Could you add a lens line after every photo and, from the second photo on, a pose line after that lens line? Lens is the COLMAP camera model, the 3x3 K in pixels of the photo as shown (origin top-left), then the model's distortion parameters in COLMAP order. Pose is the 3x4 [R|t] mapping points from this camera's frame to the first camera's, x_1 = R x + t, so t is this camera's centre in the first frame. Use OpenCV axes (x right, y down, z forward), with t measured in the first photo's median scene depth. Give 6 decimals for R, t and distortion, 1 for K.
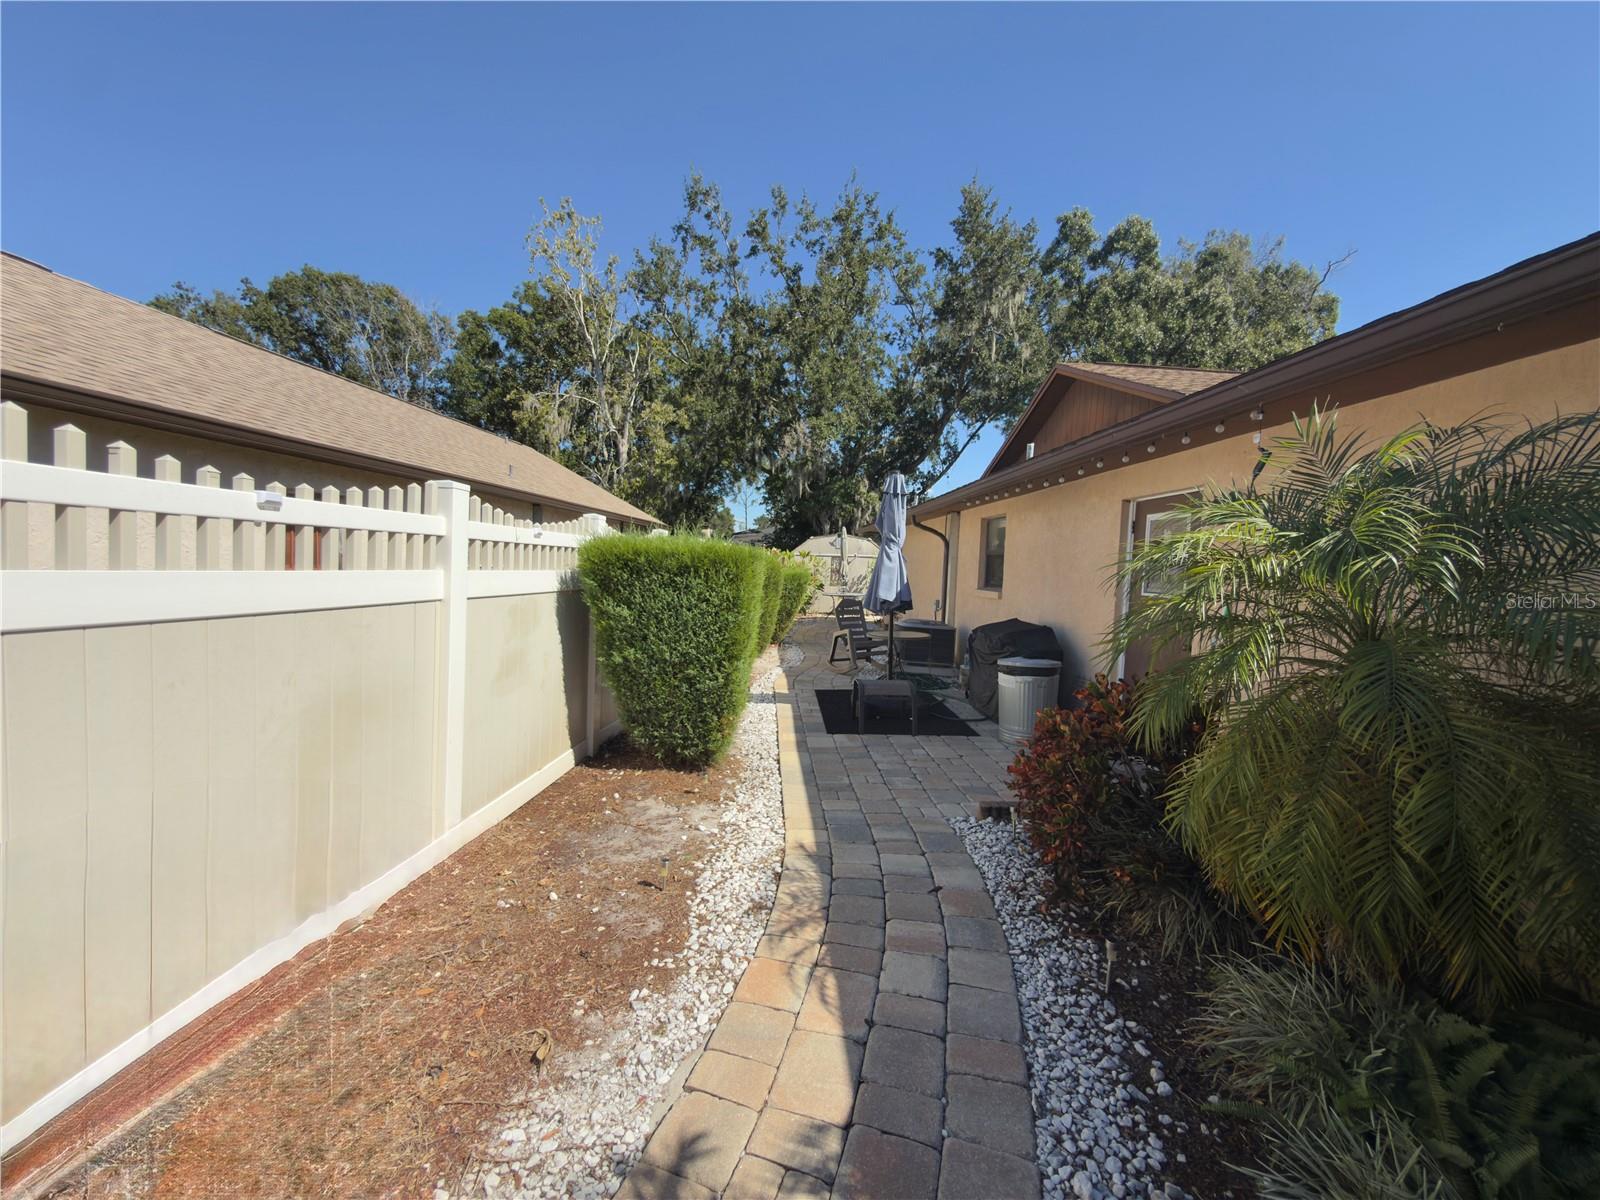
lens RADIAL K [[634.9, 0, 800.2], [0, 634.9, 597.0], [0, 0, 1]] dist [0.001008, 0.000297]
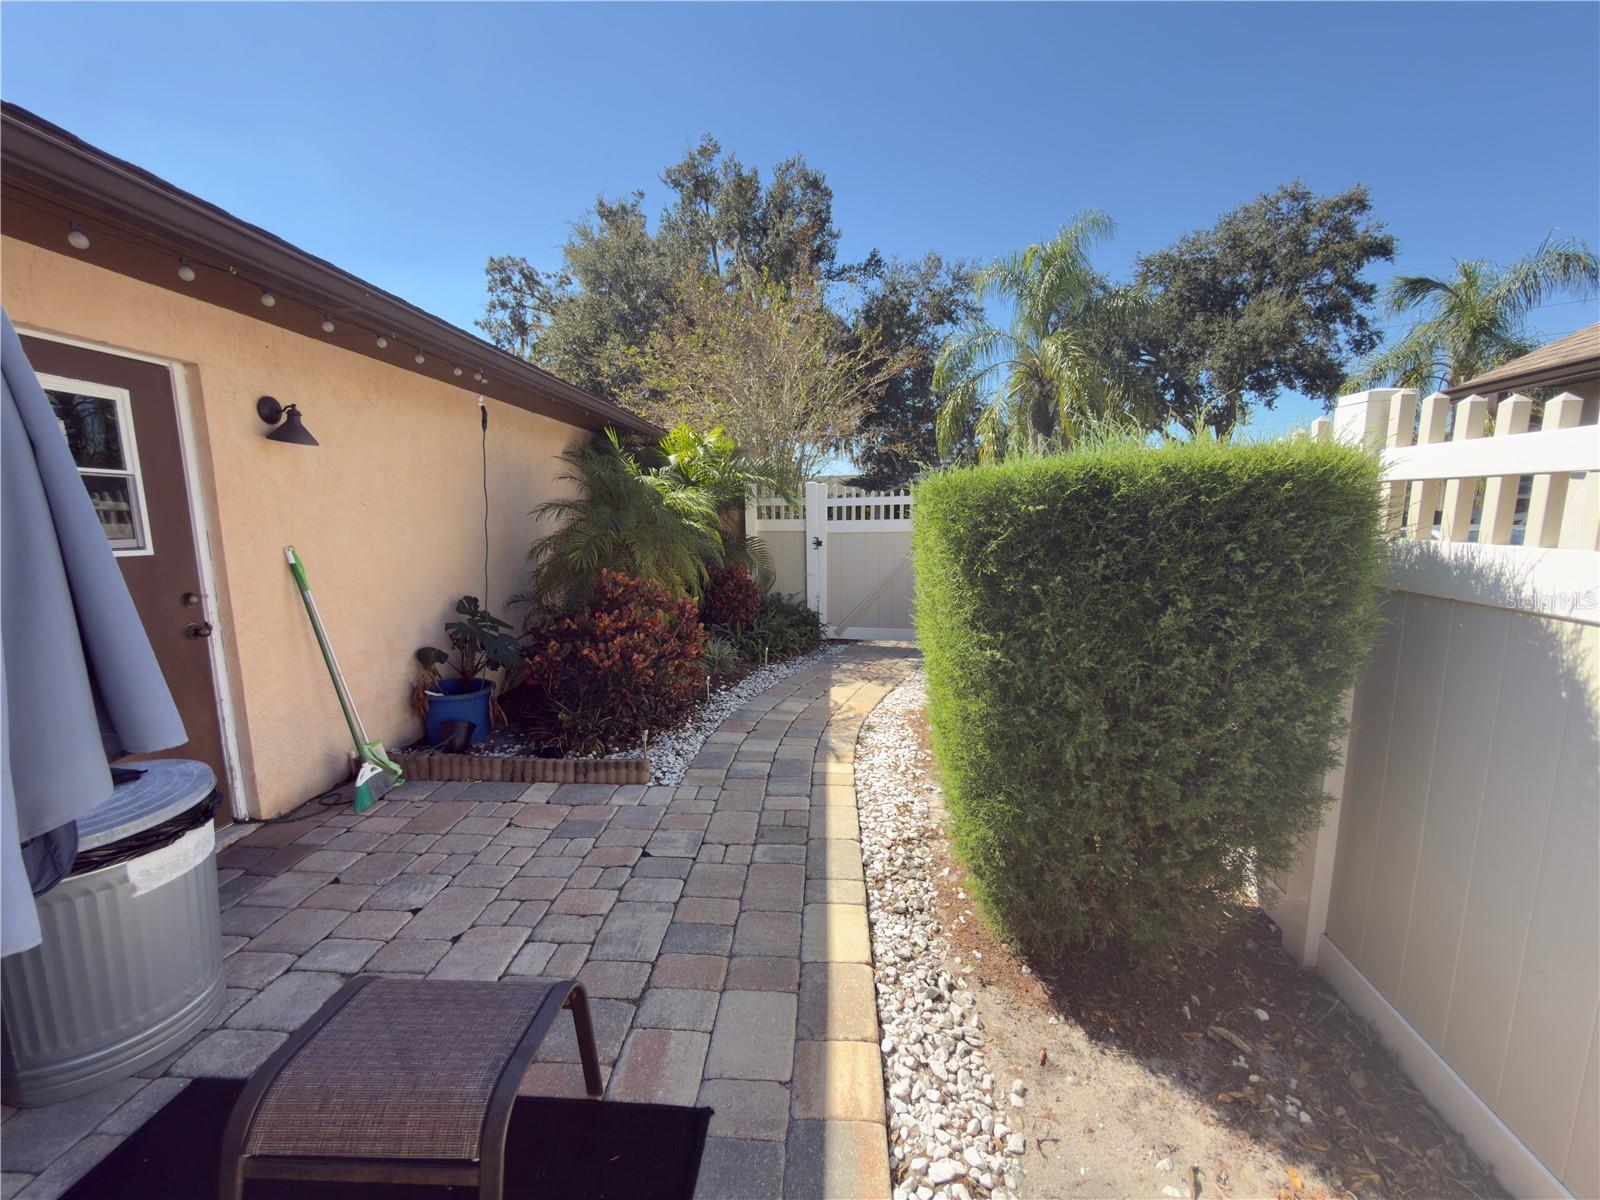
lens RADIAL K [[634.9, 0, 802.5], [0, 634.9, 603.6], [0, 0, 1]] dist [0.001008, 0.000297]
pose [[-0.994364, -0.057506, 0.089069, -0.019822], [-0.039414, 0.980412, 0.192972, -0.115756], [-0.098421, 0.188374, -0.977153, 2.278430]]
